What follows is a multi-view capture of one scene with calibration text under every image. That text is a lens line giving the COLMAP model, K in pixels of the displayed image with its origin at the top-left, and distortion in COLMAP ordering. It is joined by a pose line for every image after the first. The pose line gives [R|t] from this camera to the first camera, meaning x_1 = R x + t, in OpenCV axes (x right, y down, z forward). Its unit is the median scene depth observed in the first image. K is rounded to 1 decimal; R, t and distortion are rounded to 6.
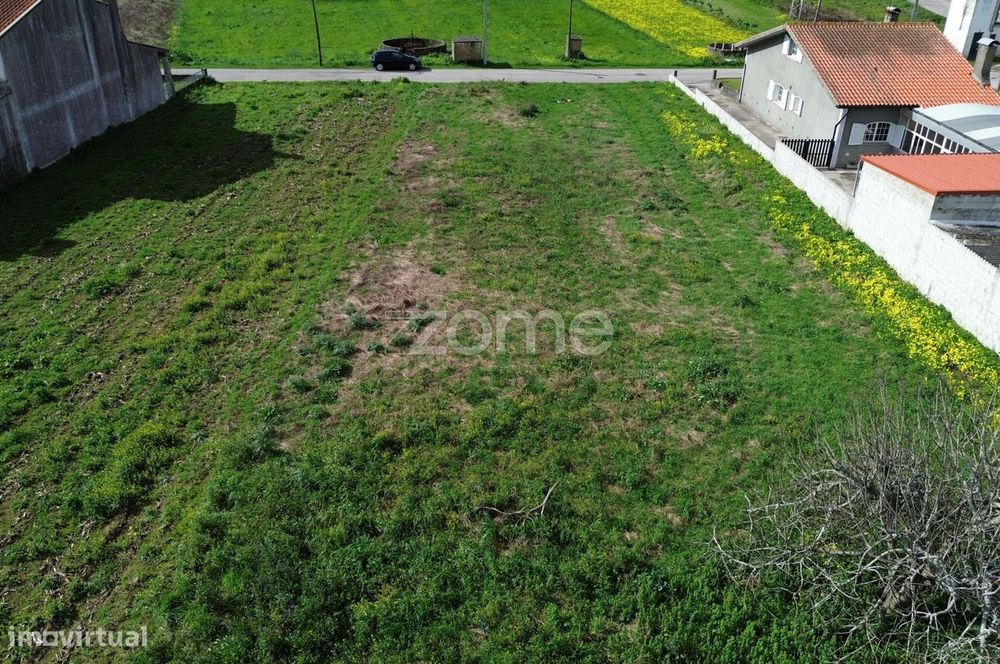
lens RADIAL K [[836.7, 0, 500.0], [0, 836.7, 332.0], [0, 0, 1]] dist [0.073530, -0.085837]
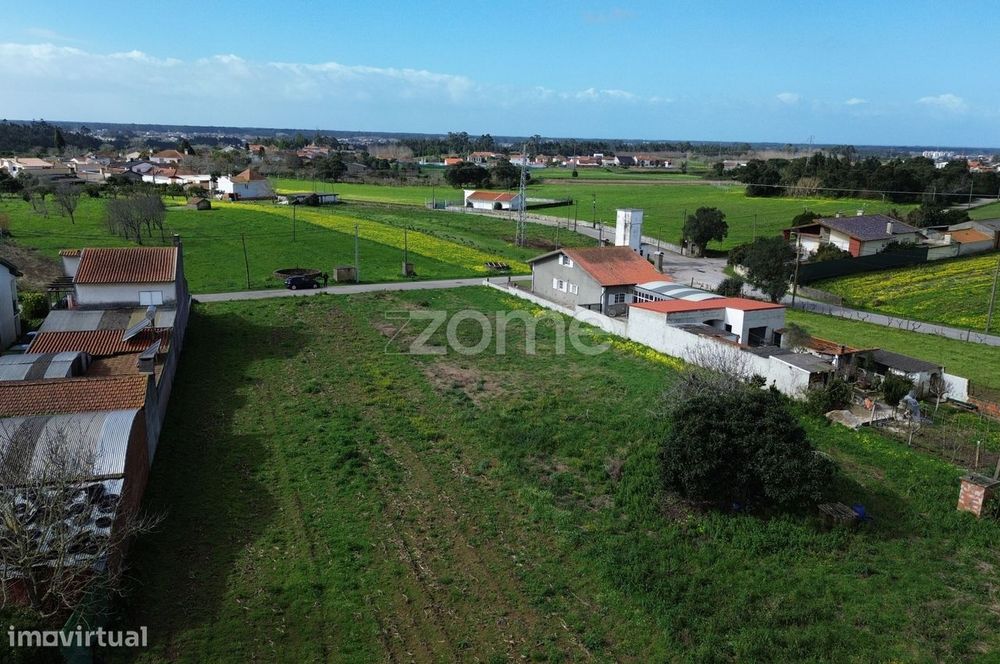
lens RADIAL K [[831.3, 0, 500.0], [0, 831.3, 332.0], [0, 0, 1]] dist [0.079873, -0.088102]
pose [[0.928704, -0.080804, 0.361911, -0.698547], [0.169854, 0.960262, -0.221466, 0.296465], [-0.329634, 0.267149, 0.905524, -0.858956]]
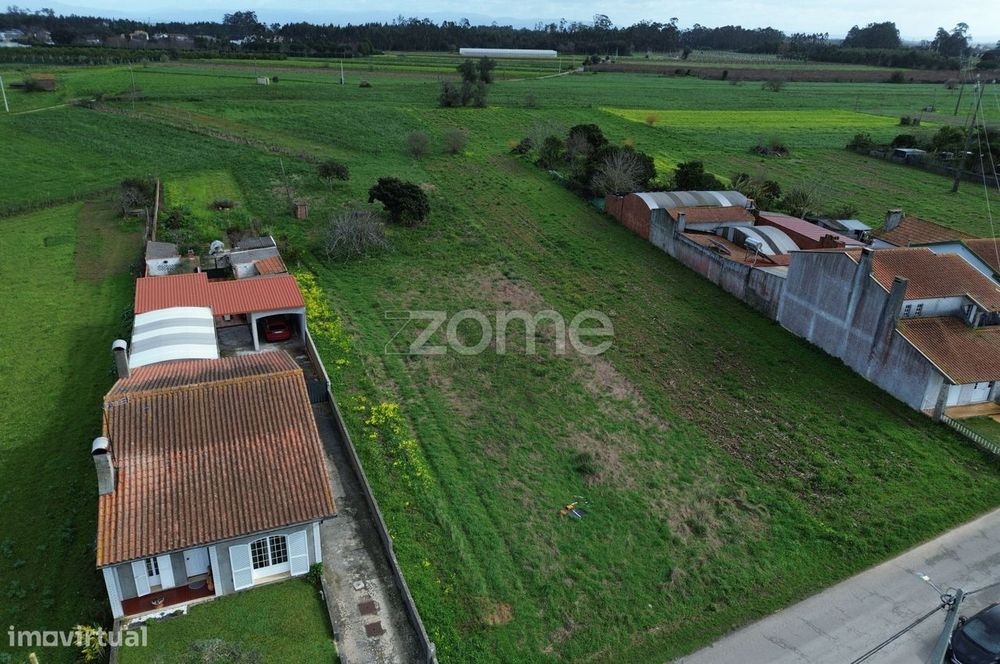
lens RADIAL K [[709.3, 0, 500.0], [0, 709.3, 332.0], [0, 0, 1]] dist [0.064033, -0.044895]
pose [[-0.945367, 0.090897, -0.313079, 0.549247], [-0.188282, 0.631758, 0.751952, -1.453068], [0.266140, 0.769818, -0.580129, 2.135059]]
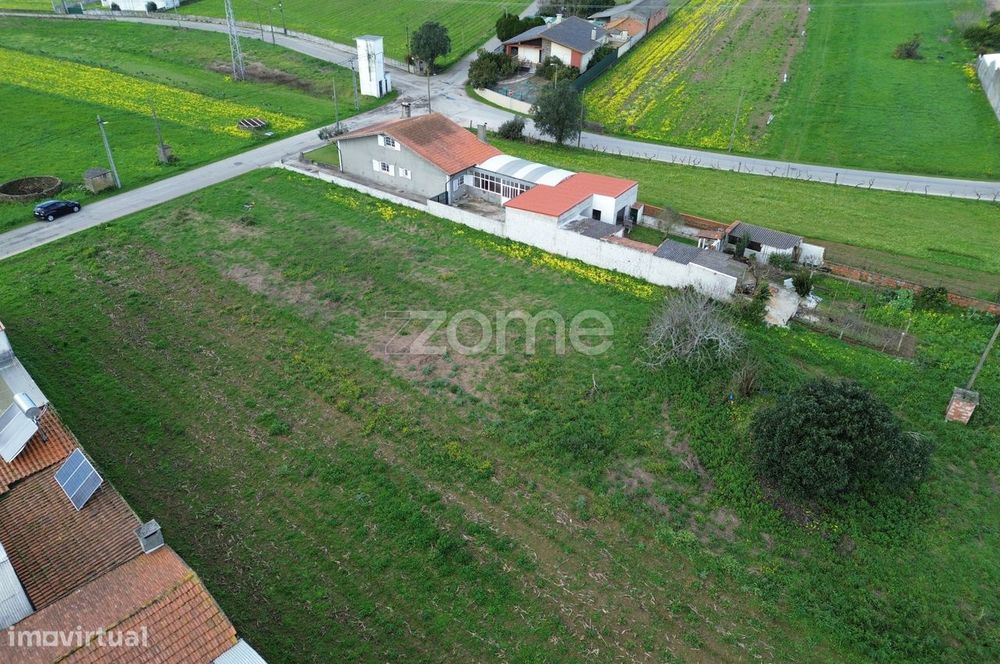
lens RADIAL K [[709.3, 0, 500.0], [0, 709.3, 332.0], [0, 0, 1]] dist [0.064033, -0.044895]
pose [[0.635217, -0.422432, 0.646568, -0.944377], [0.363655, 0.902145, 0.232141, -0.360069], [-0.681362, 0.087667, 0.726677, -0.299770]]
